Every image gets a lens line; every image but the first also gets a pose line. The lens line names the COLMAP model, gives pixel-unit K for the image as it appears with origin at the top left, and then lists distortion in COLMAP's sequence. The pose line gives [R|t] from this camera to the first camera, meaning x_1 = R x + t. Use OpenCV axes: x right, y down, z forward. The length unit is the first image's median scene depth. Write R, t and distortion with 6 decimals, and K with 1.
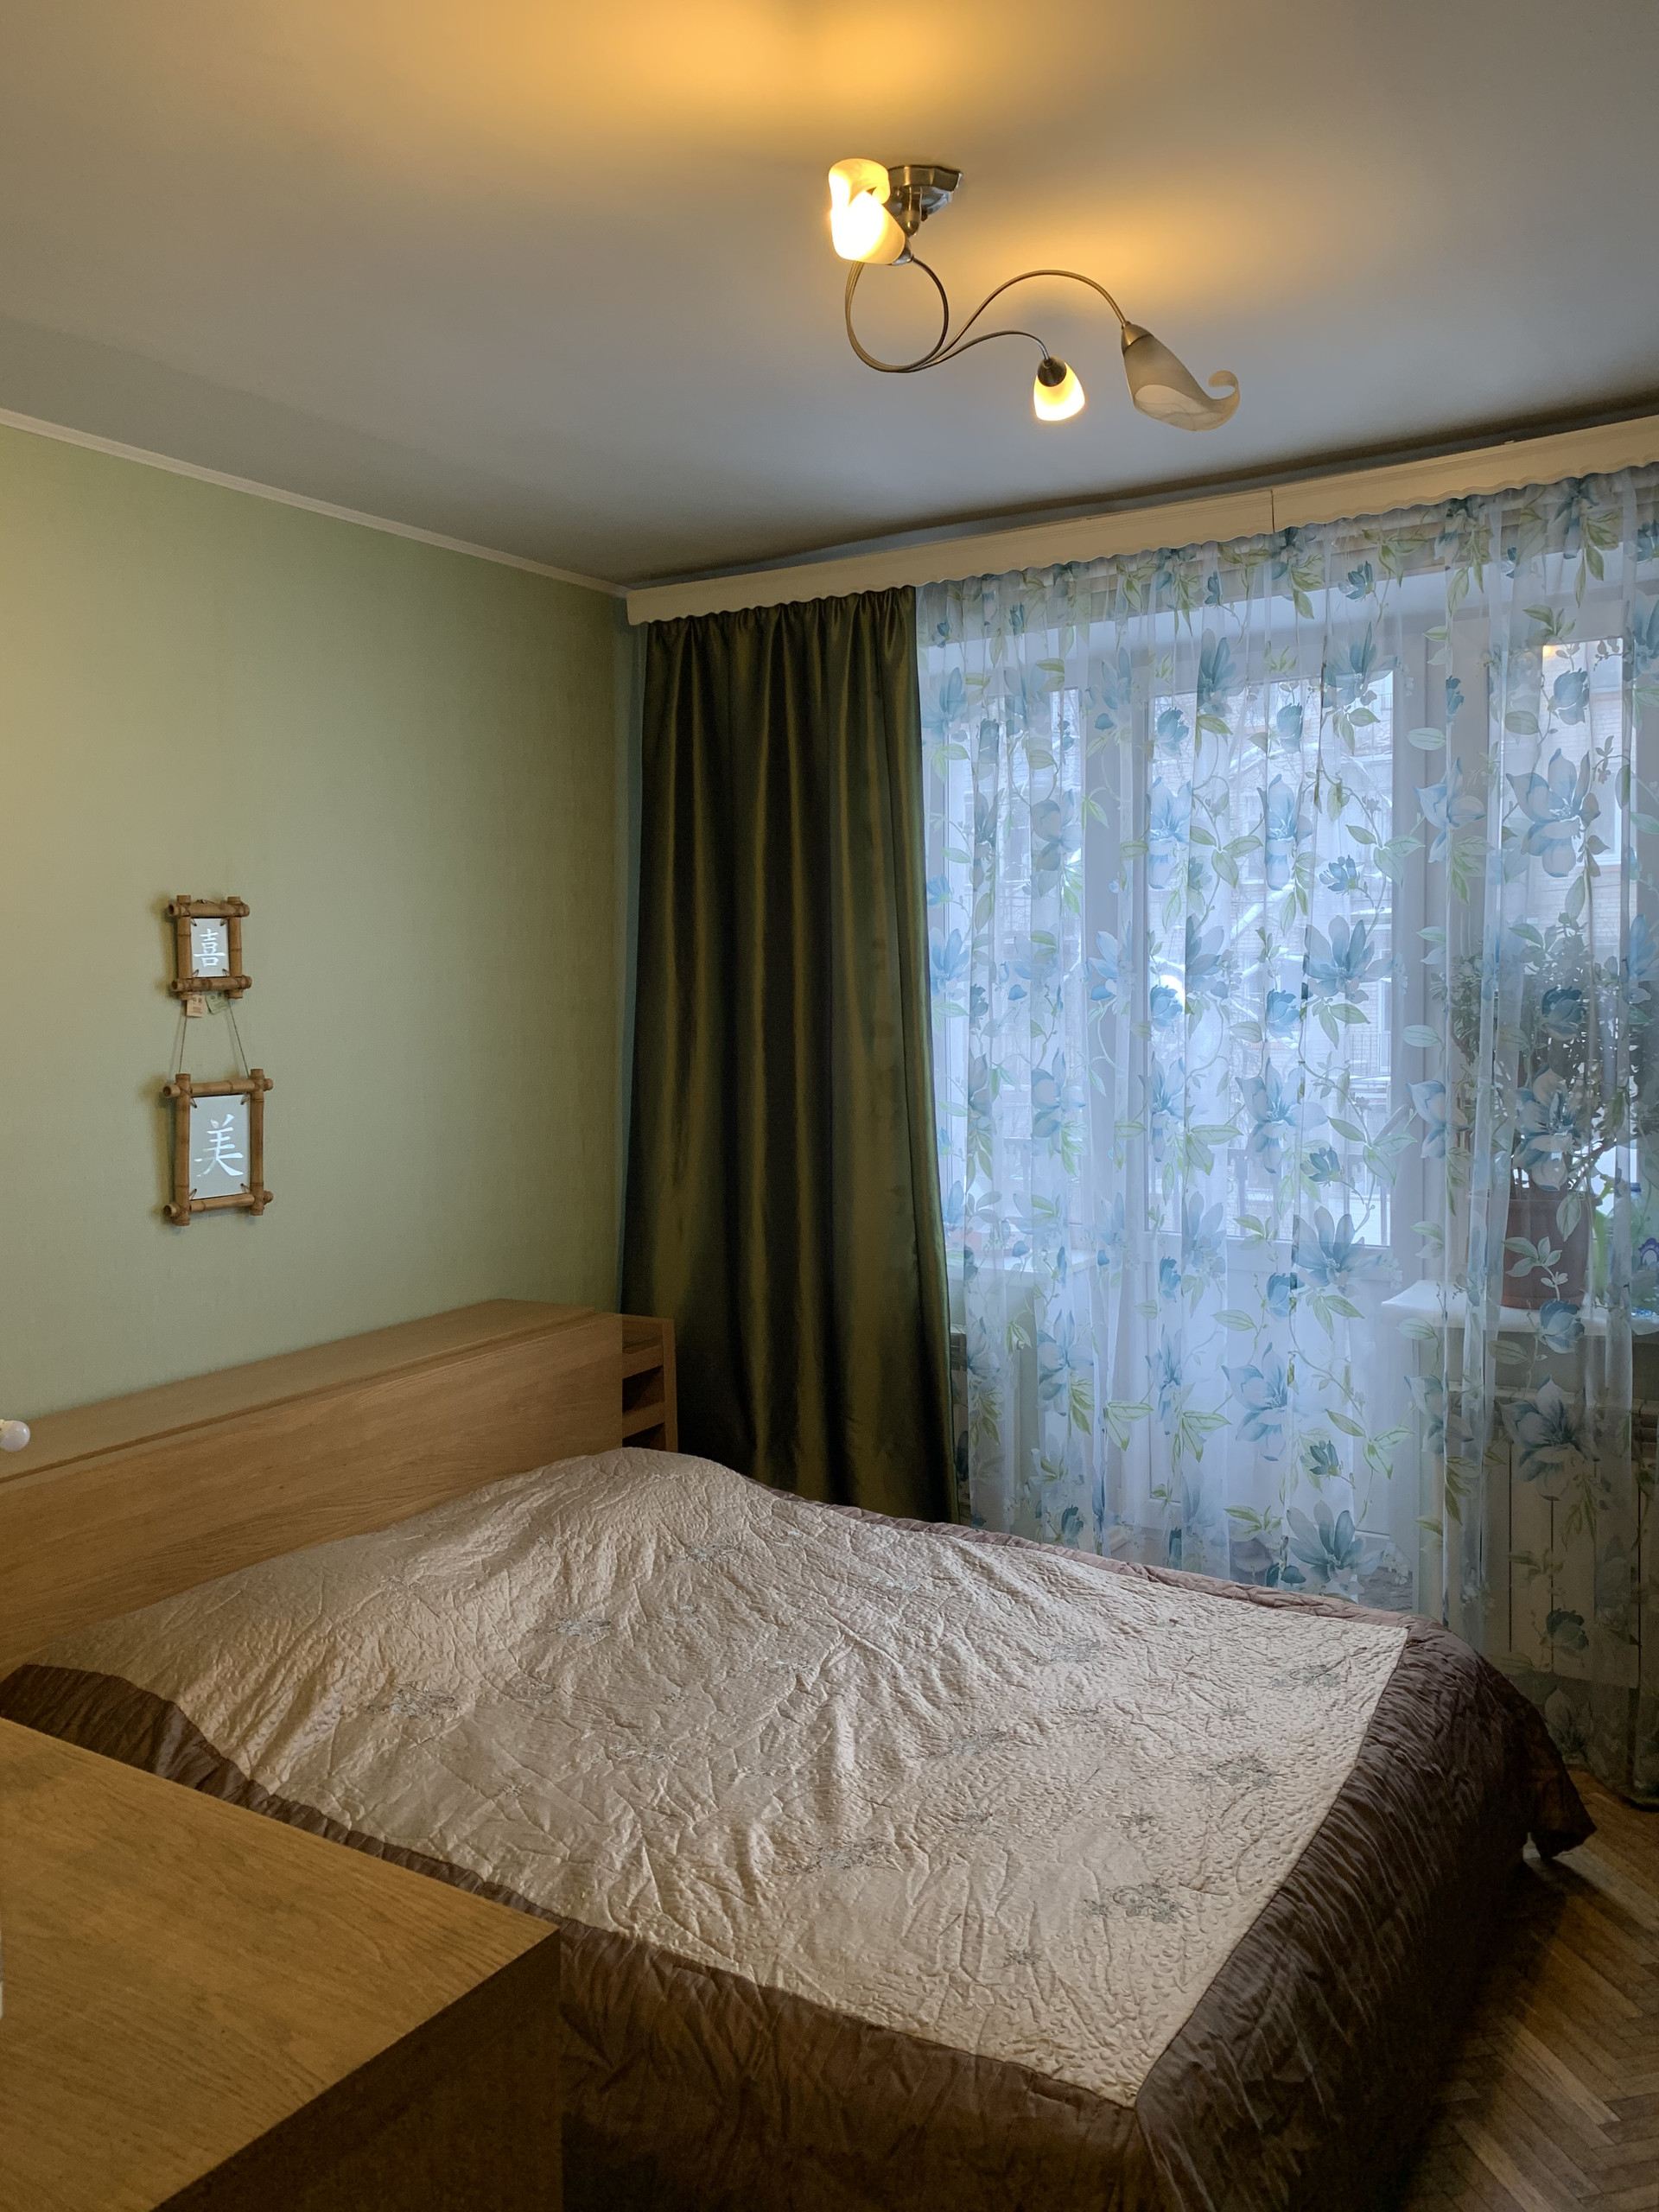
lens RADIAL K [[1702.8, 0, 834.3], [0, 1702.8, 1094.8], [0, 0, 1]] dist [0.034838, -0.039234]
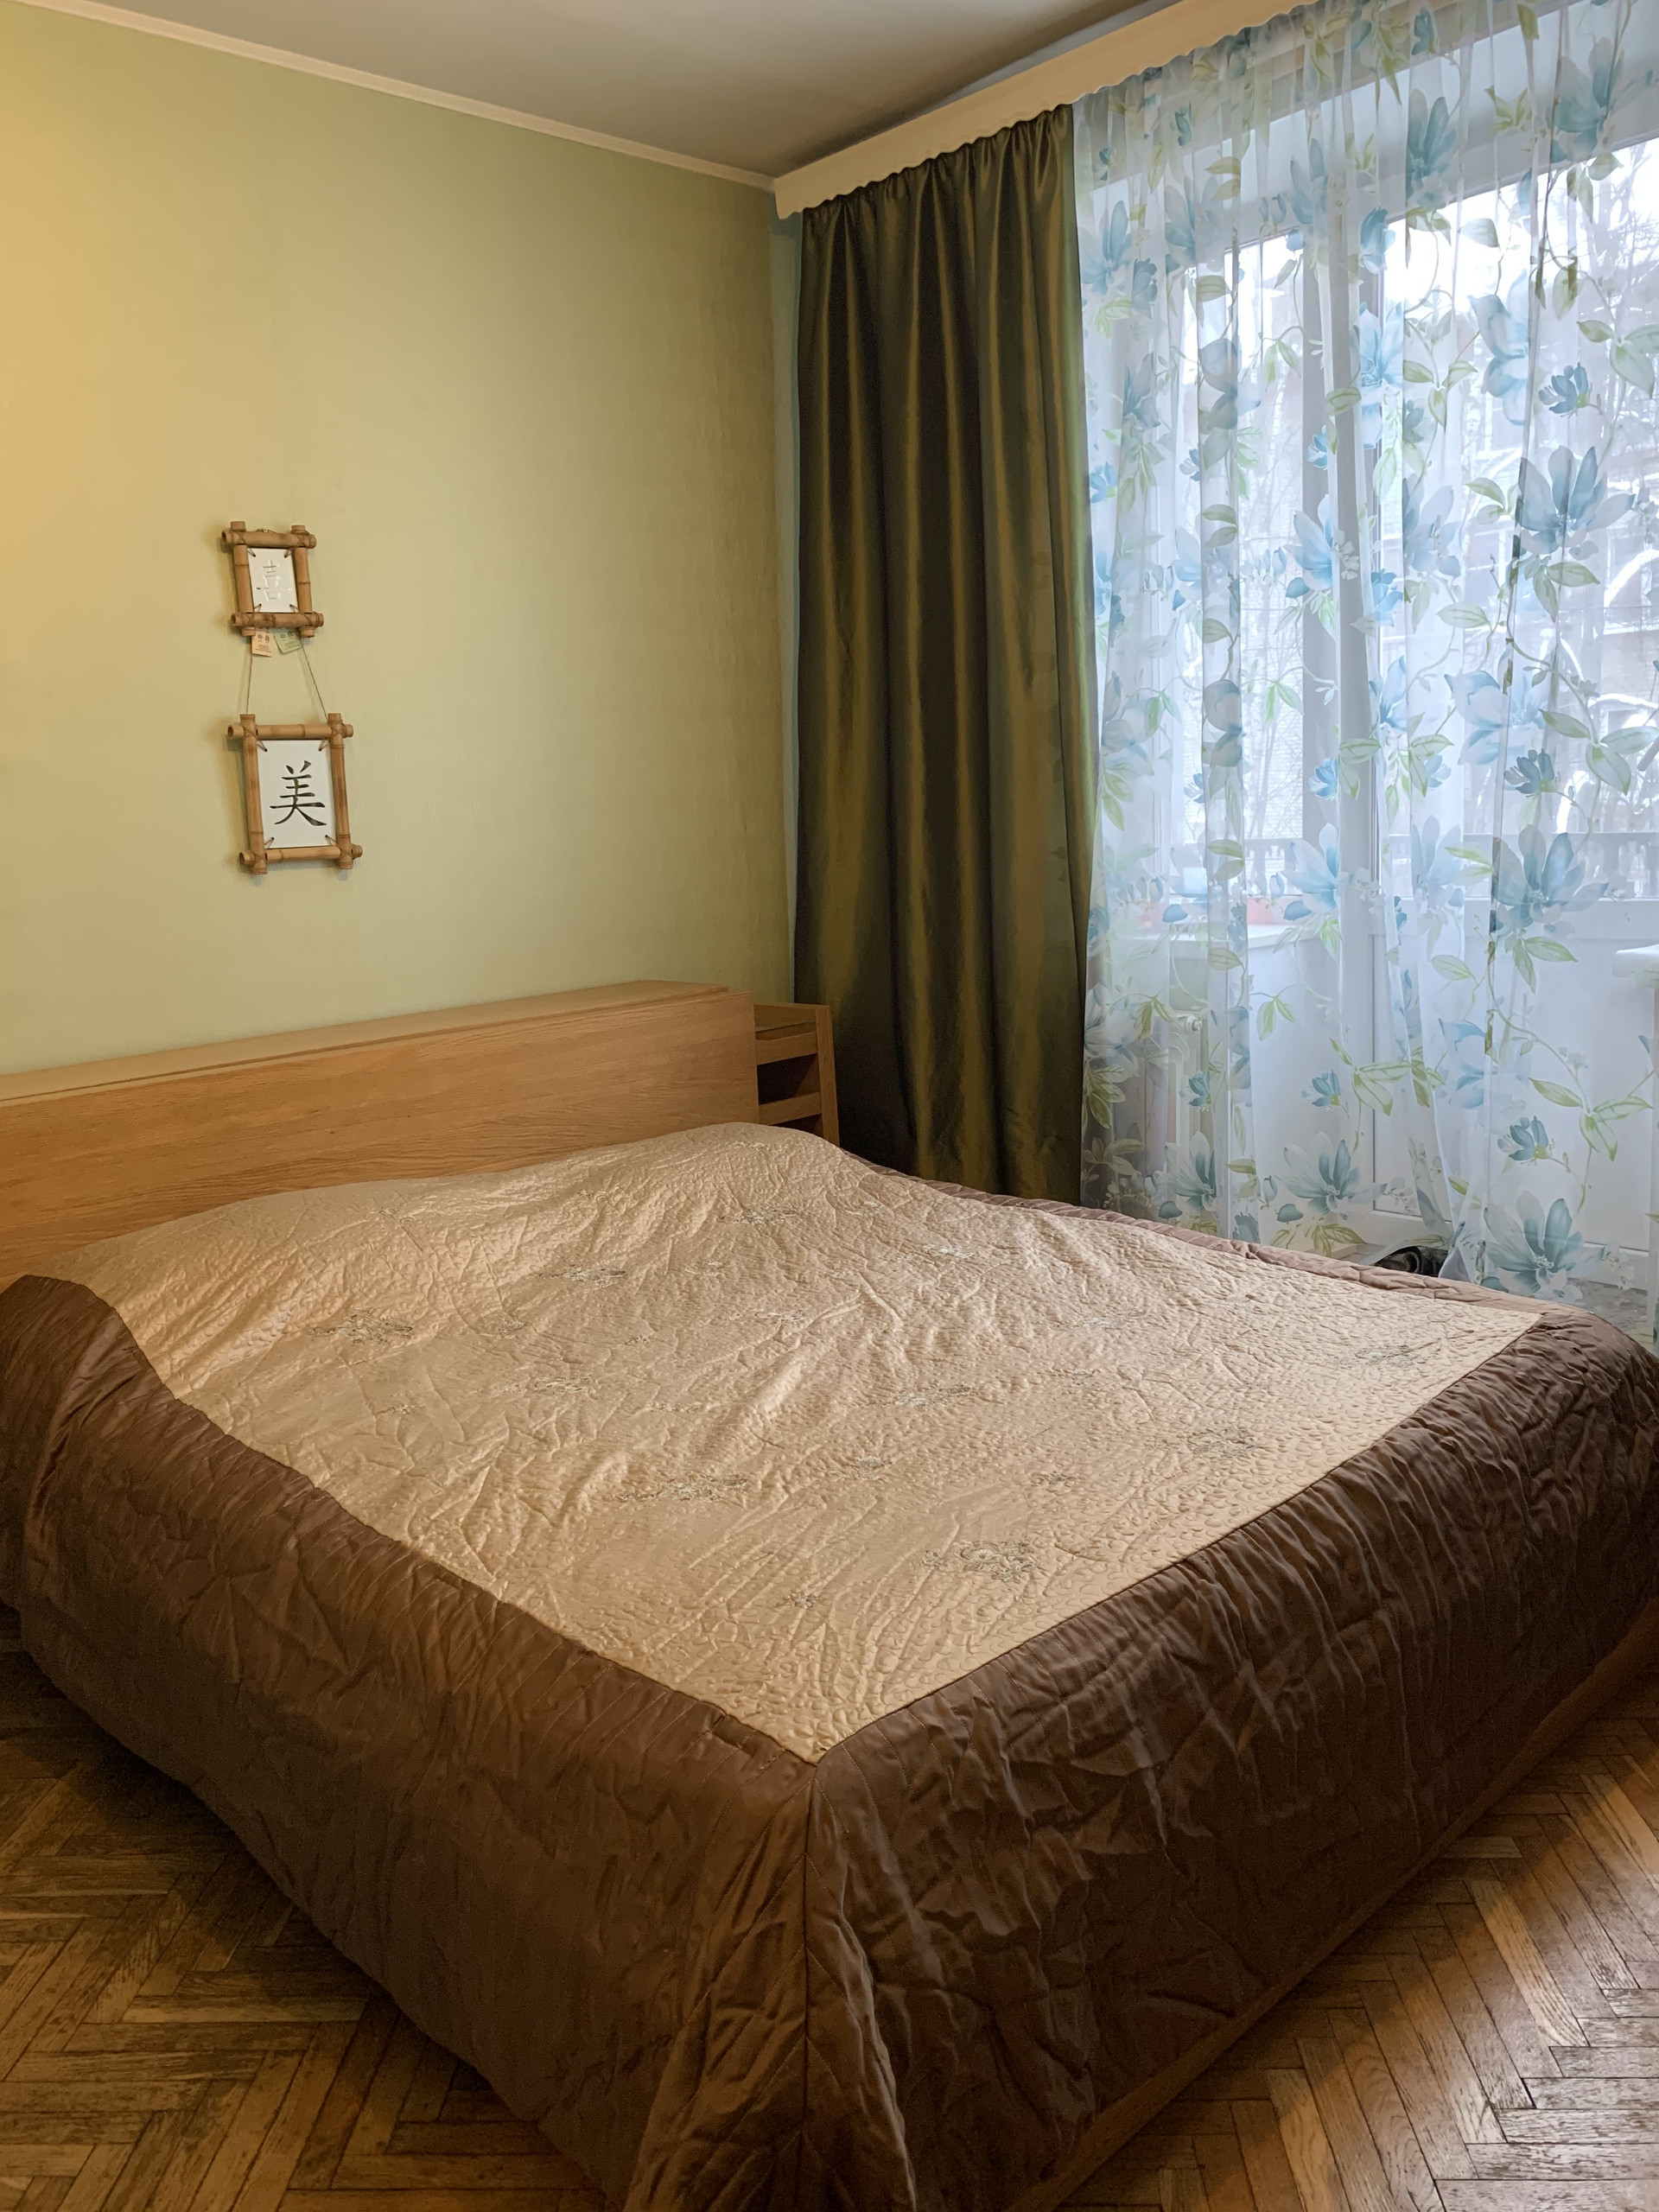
lens RADIAL K [[1702.8, 0, 843.8], [0, 1702.8, 1101.0], [0, 0, 1]] dist [0.034838, -0.039234]
pose [[0.964731, 0.011330, -0.262992, 0.220571], [0.020350, 0.992873, 0.117424, 0.108712], [0.262448, -0.118634, 0.957626, 0.158299]]
